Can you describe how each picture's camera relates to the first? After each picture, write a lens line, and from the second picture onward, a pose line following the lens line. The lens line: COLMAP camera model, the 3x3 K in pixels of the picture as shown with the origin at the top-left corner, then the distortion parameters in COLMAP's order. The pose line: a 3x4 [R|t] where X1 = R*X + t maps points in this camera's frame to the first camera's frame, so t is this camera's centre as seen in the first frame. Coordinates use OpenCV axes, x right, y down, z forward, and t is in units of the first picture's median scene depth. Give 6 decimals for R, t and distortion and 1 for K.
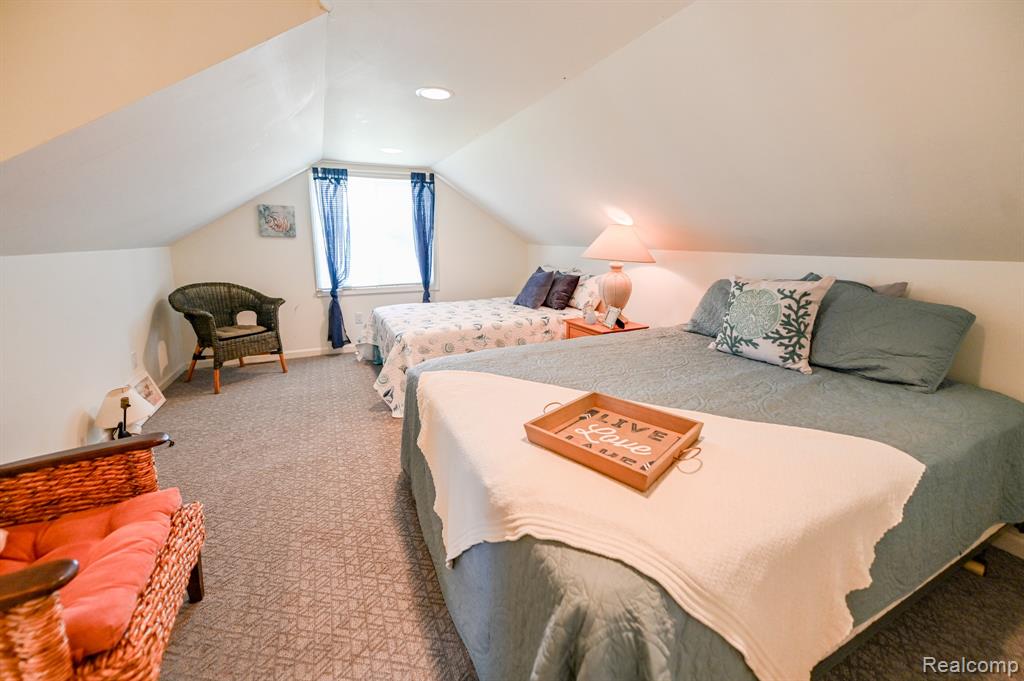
lens RADIAL K [[407.5, 0, 518.3], [0, 407.5, 291.9], [0, 0, 1]] dist [0.013325, -0.000058]
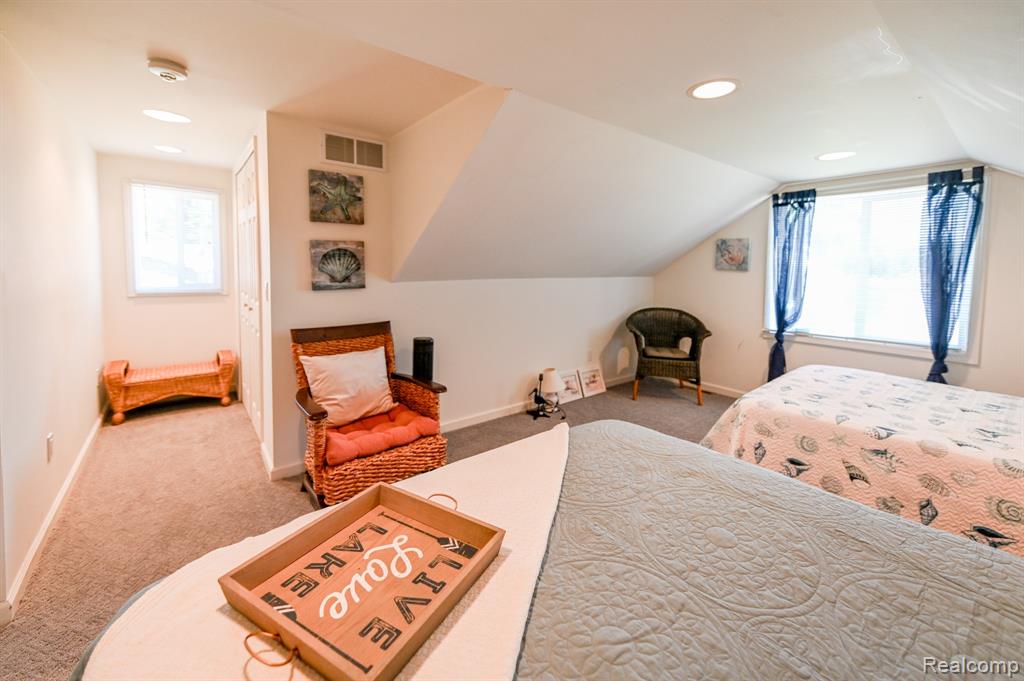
lens RADIAL K [[407.5, 0, 518.3], [0, 407.5, 291.9], [0, 0, 1]] dist [0.013325, -0.000058]
pose [[0.239076, 0.067907, -0.968623, 0.277394], [-0.140494, 0.989474, 0.034692, -0.049580], [0.960783, 0.127792, 0.246100, 0.300517]]
